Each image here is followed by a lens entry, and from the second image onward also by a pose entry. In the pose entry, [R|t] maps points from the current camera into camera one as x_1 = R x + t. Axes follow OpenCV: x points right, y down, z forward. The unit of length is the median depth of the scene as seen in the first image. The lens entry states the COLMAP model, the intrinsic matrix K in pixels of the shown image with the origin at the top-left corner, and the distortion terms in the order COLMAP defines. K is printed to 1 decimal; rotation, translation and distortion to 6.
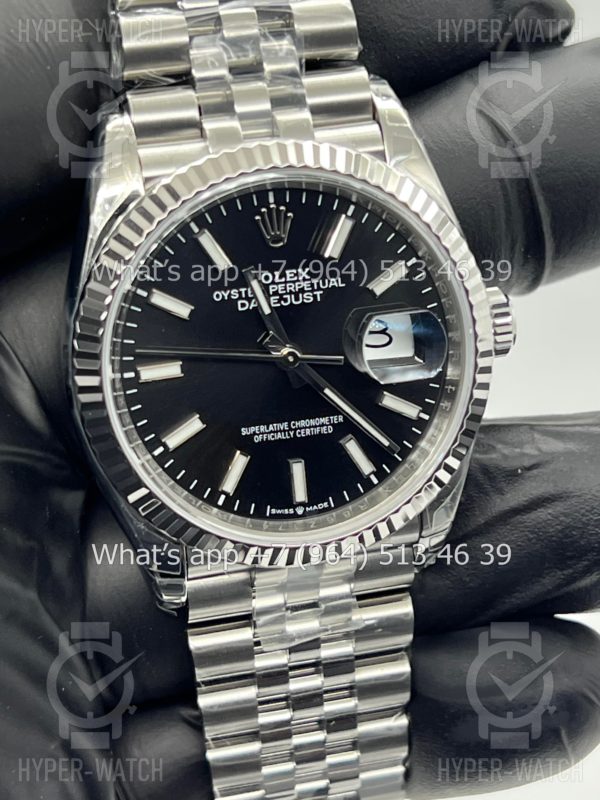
lens RADIAL K [[1805.1, 0, 292.8], [0, 1805.1, 414.6], [0, 0, 1]] dist [0.198246, 0.000000]
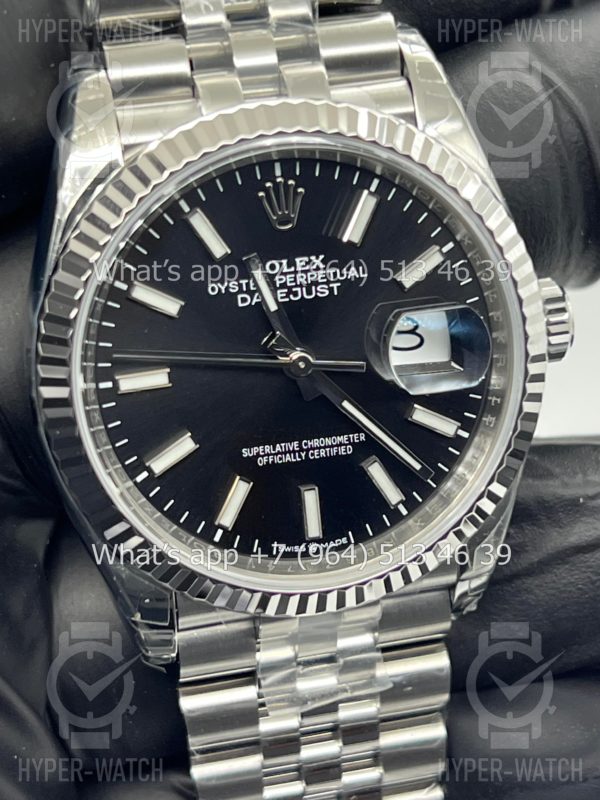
lens RADIAL K [[1805.1, 0, 287.6], [0, 1805.1, 397.1], [0, 0, 1]] dist [0.198246, 0.000000]
pose [[0.999924, -0.001118, -0.012300, 0.002526], [0.001020, 0.999968, -0.007930, -0.009531], [0.012309, 0.007917, 0.999893, 0.173259]]
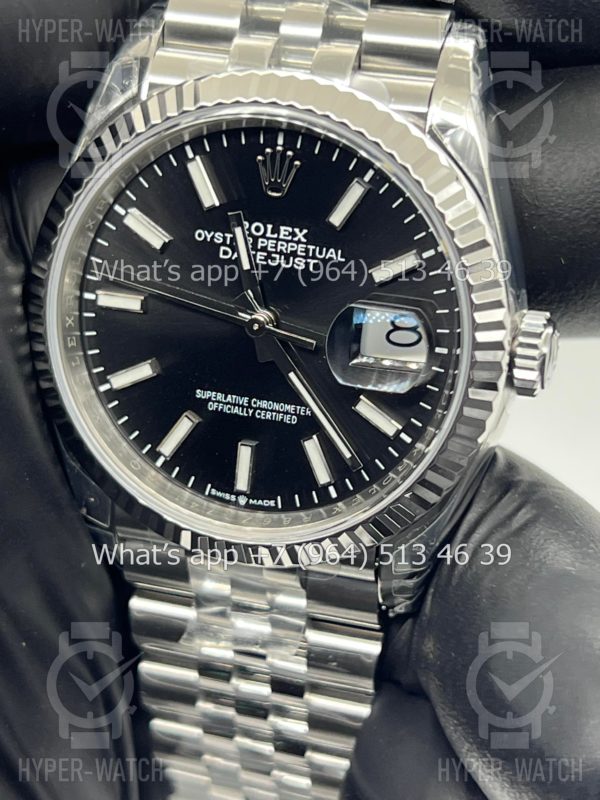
lens RADIAL K [[1805.1, 0, 296.4], [0, 1805.1, 401.0], [0, 0, 1]] dist [0.198246, 0.000000]
pose [[0.864137, 0.280139, -0.418079, 0.381212], [-0.265754, 0.959484, 0.093621, -0.081855], [0.427367, 0.030205, 0.903573, 0.229973]]
